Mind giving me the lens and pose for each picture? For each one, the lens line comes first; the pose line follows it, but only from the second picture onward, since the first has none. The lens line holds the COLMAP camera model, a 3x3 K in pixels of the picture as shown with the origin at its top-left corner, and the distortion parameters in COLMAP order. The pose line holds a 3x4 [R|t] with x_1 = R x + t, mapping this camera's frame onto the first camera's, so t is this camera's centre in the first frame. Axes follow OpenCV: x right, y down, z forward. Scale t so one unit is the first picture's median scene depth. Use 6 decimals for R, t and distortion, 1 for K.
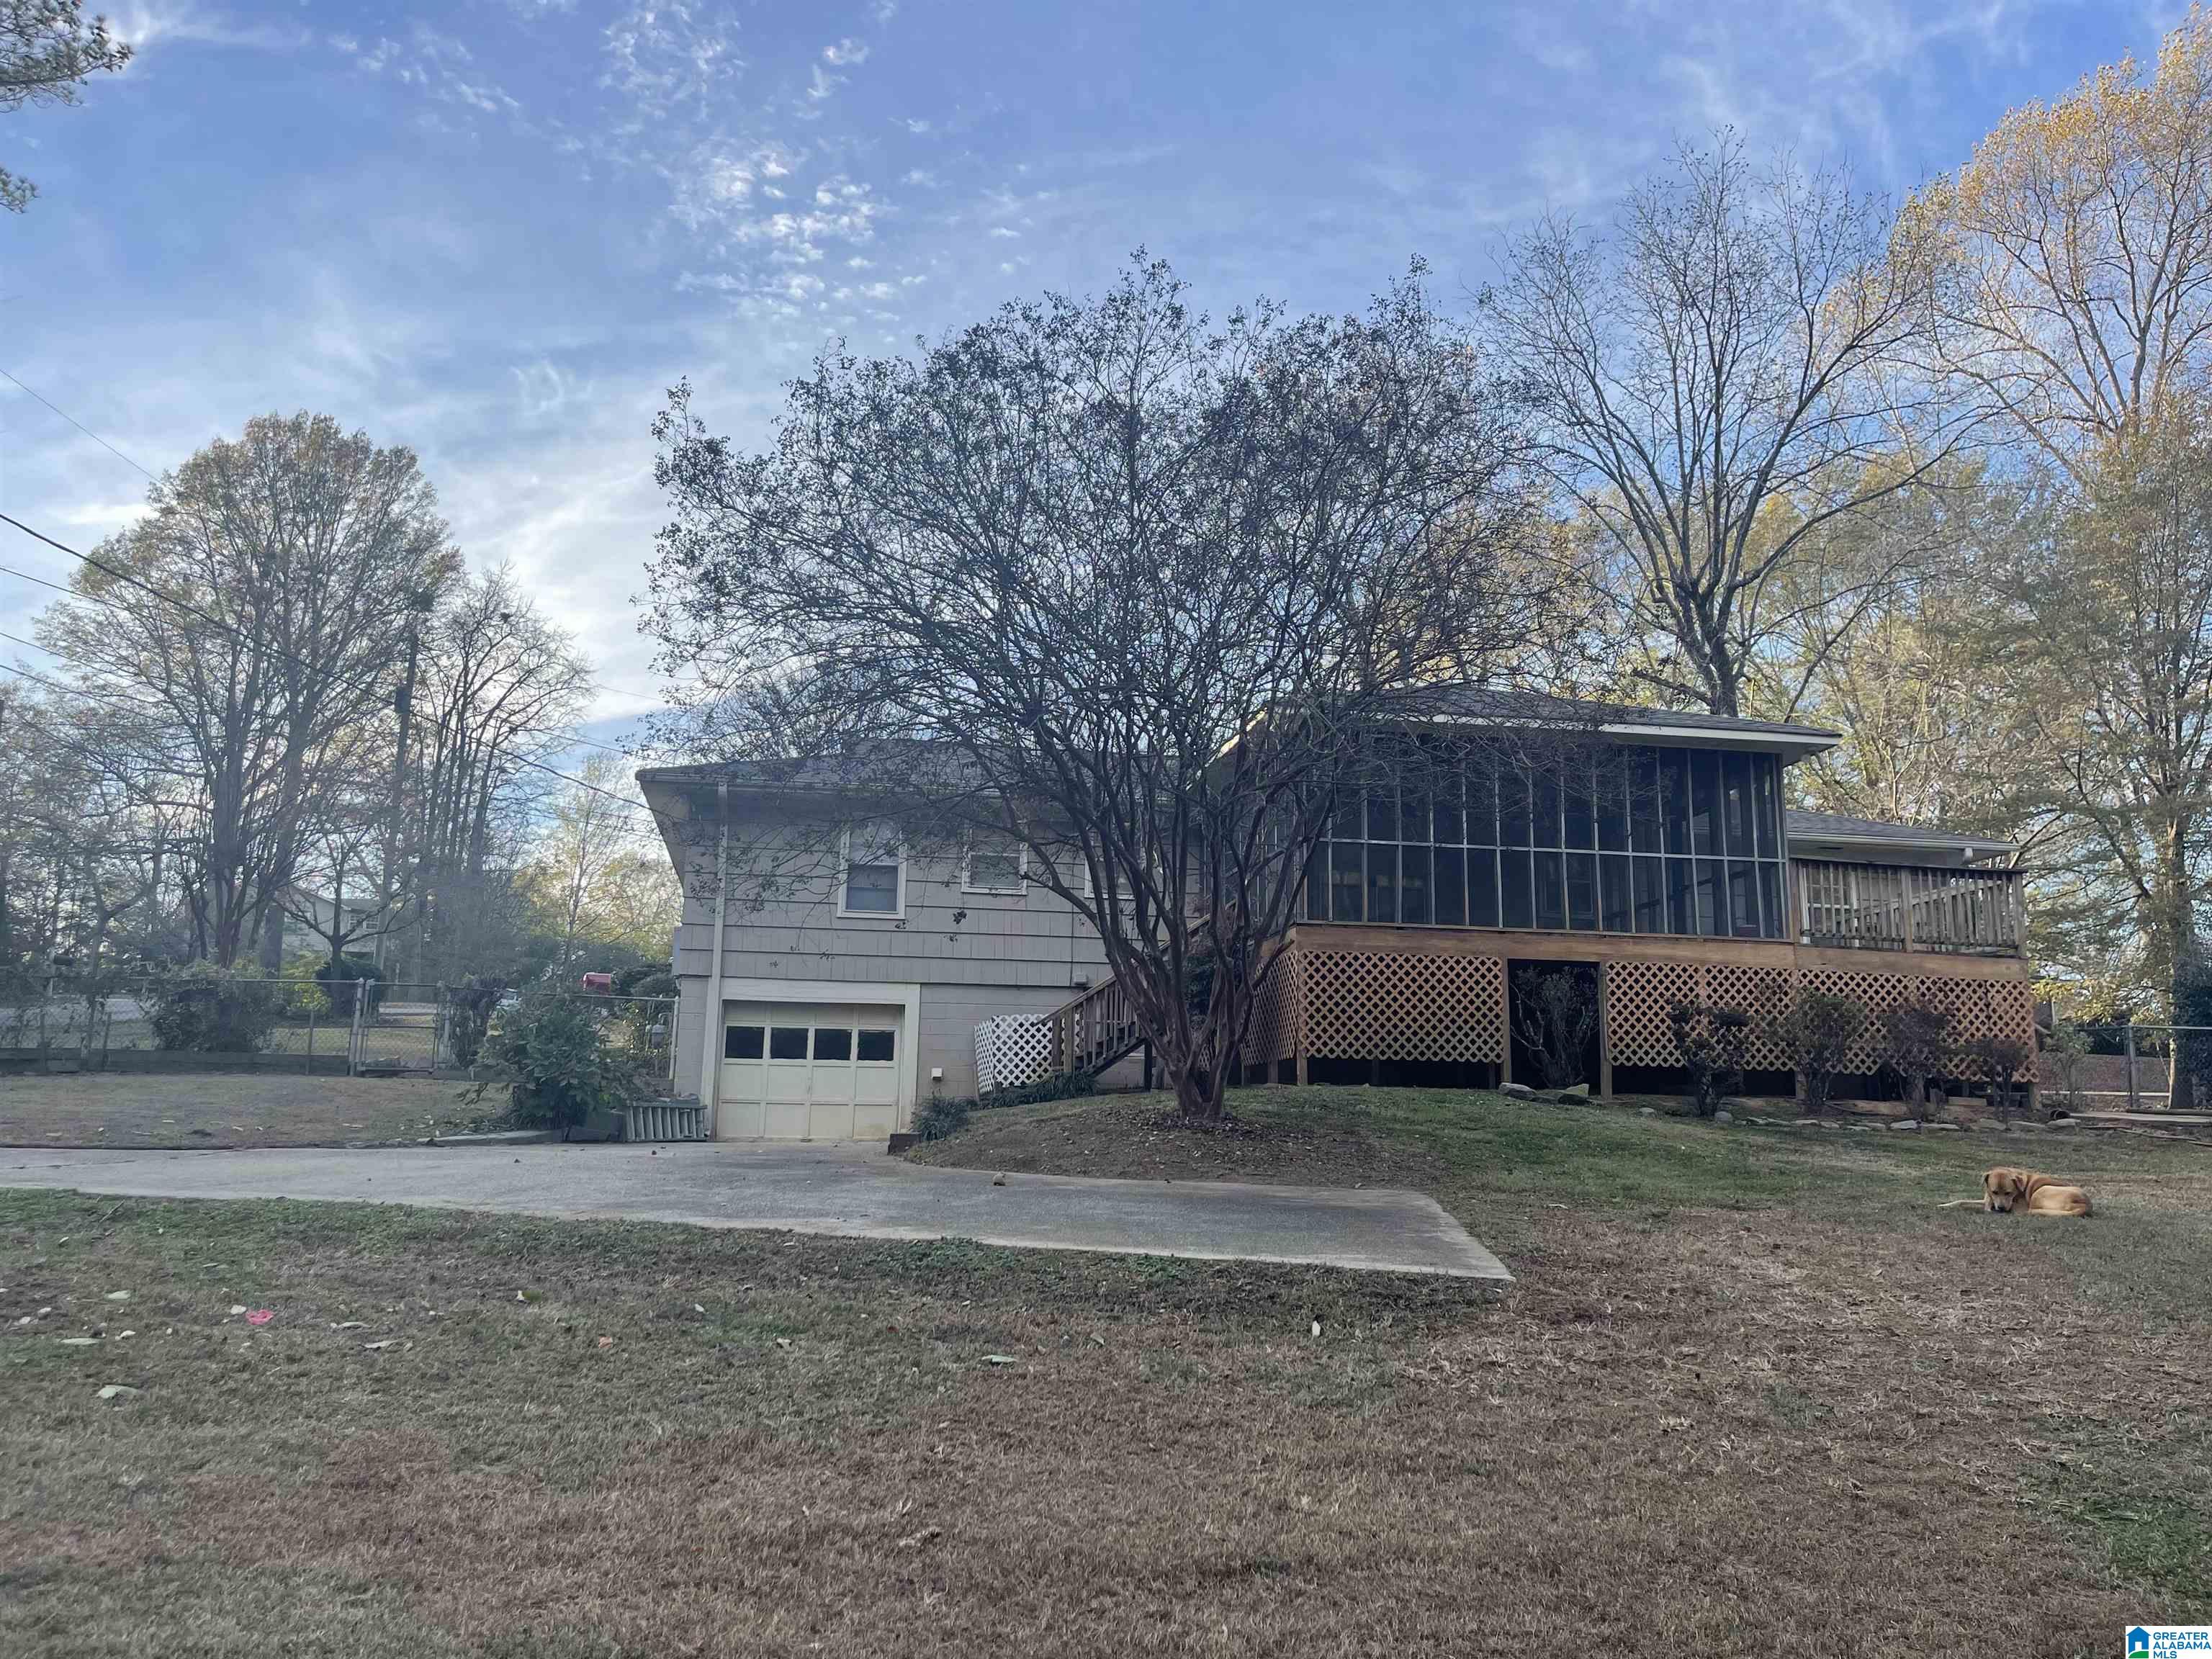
lens RADIAL K [[1669.2, 0, 1106.7], [0, 1669.2, 823.4], [0, 0, 1]] dist [0.034329, -0.025952]
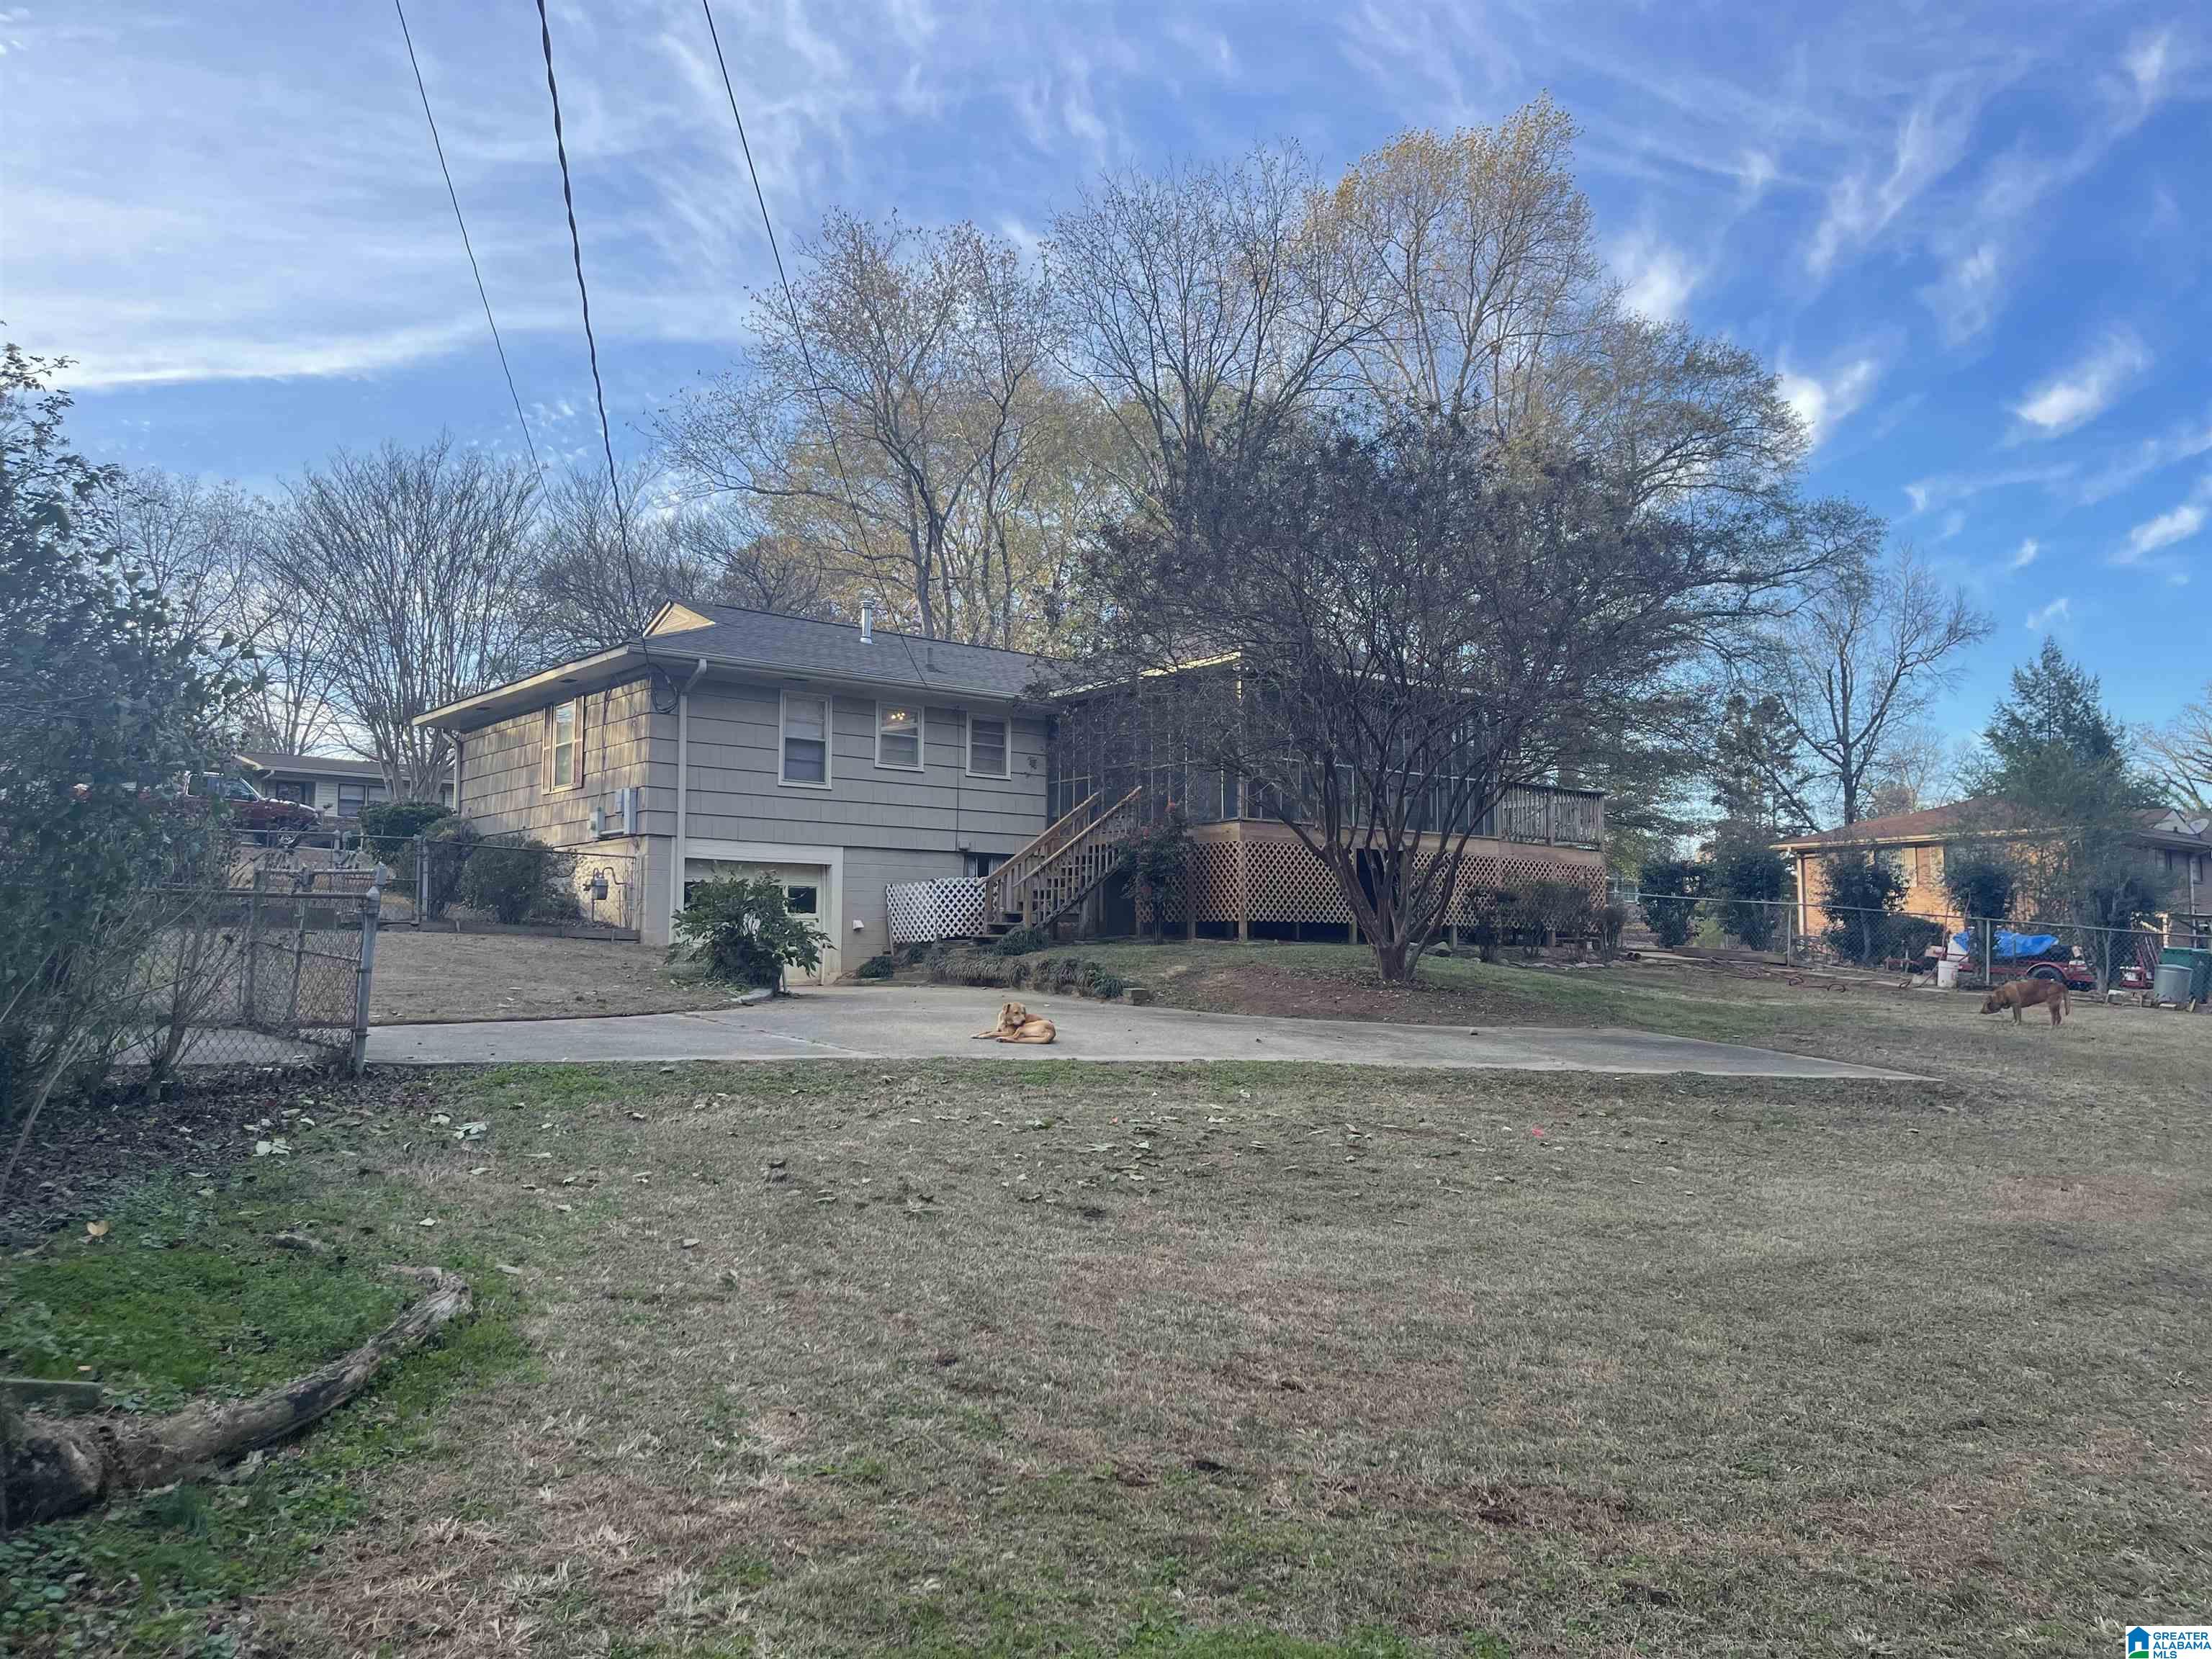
lens RADIAL K [[1669.2, 0, 1122.0], [0, 1669.2, 837.5], [0, 0, 1]] dist [0.034329, -0.025952]
pose [[0.881222, 0.030805, 0.471698, -0.485384], [-0.084369, 0.992101, 0.092826, -0.032134], [-0.465113, -0.121597, 0.876860, -0.085868]]
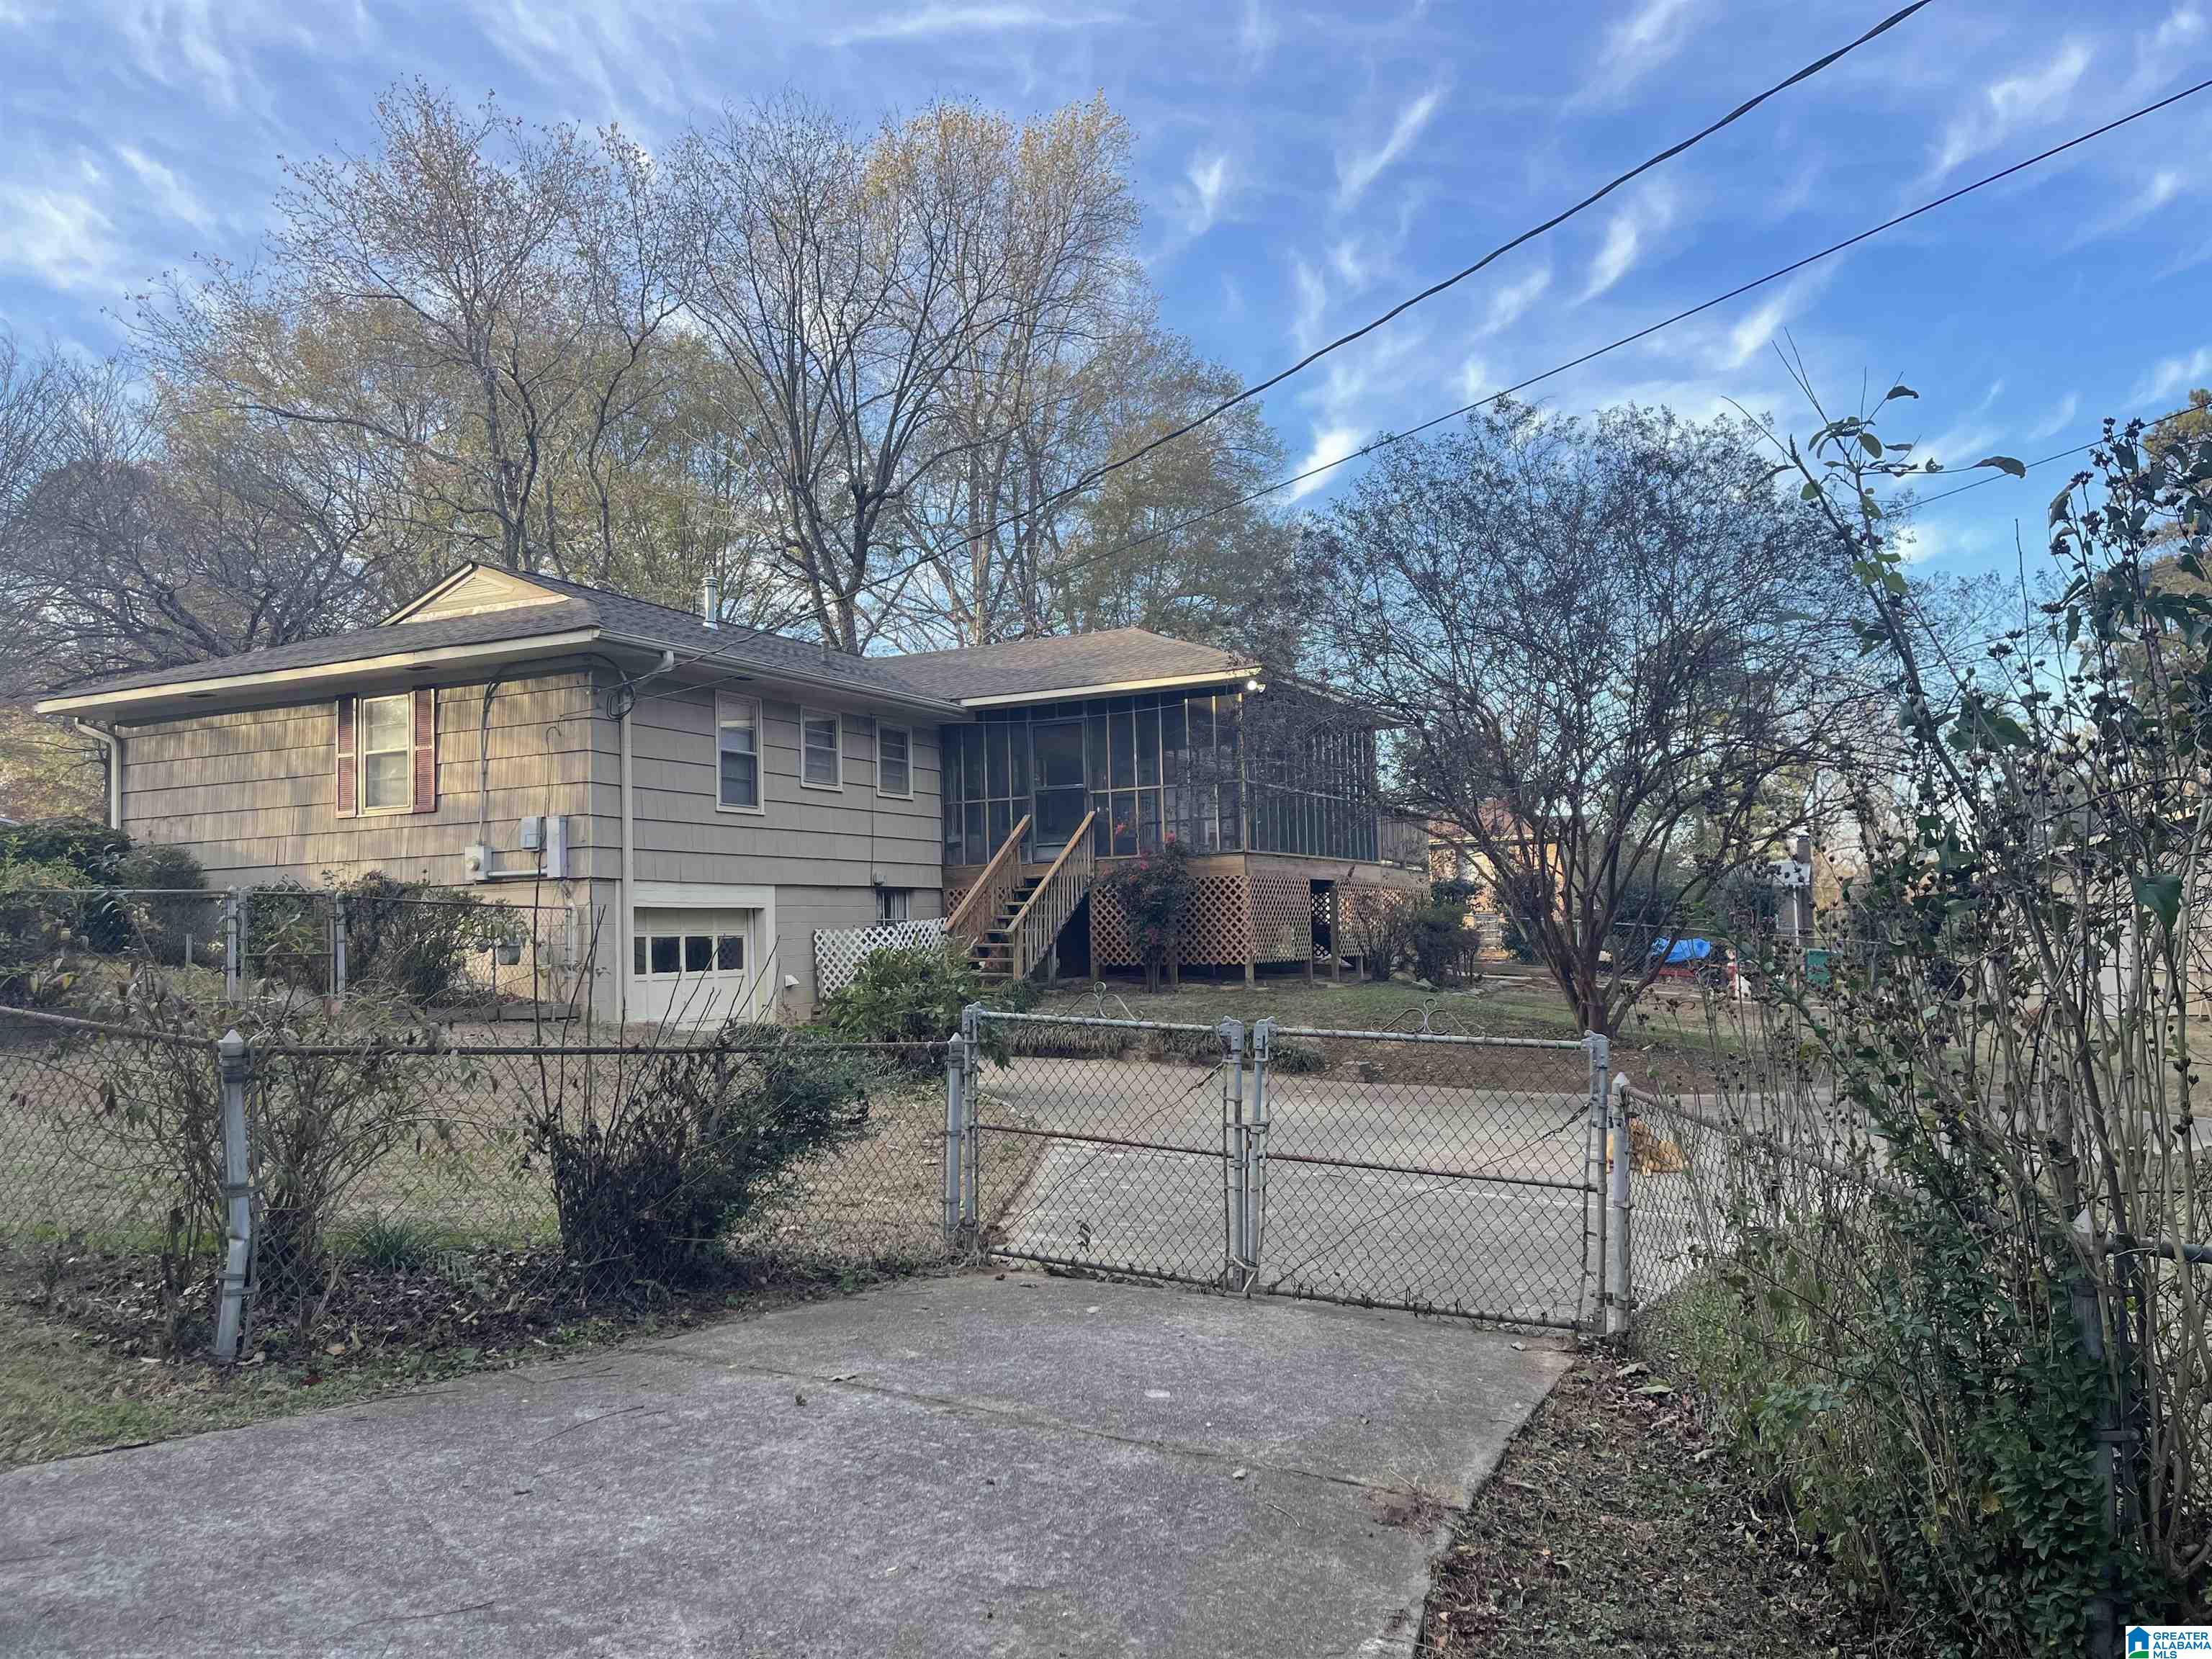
lens RADIAL K [[1669.2, 0, 1086.1], [0, 1669.2, 825.4], [0, 0, 1]] dist [0.034329, -0.025952]
pose [[0.619614, 0.029431, 0.784355, -0.736936], [-0.114877, 0.991937, 0.053529, -0.006275], [-0.776455, -0.123271, 0.617998, 0.301847]]
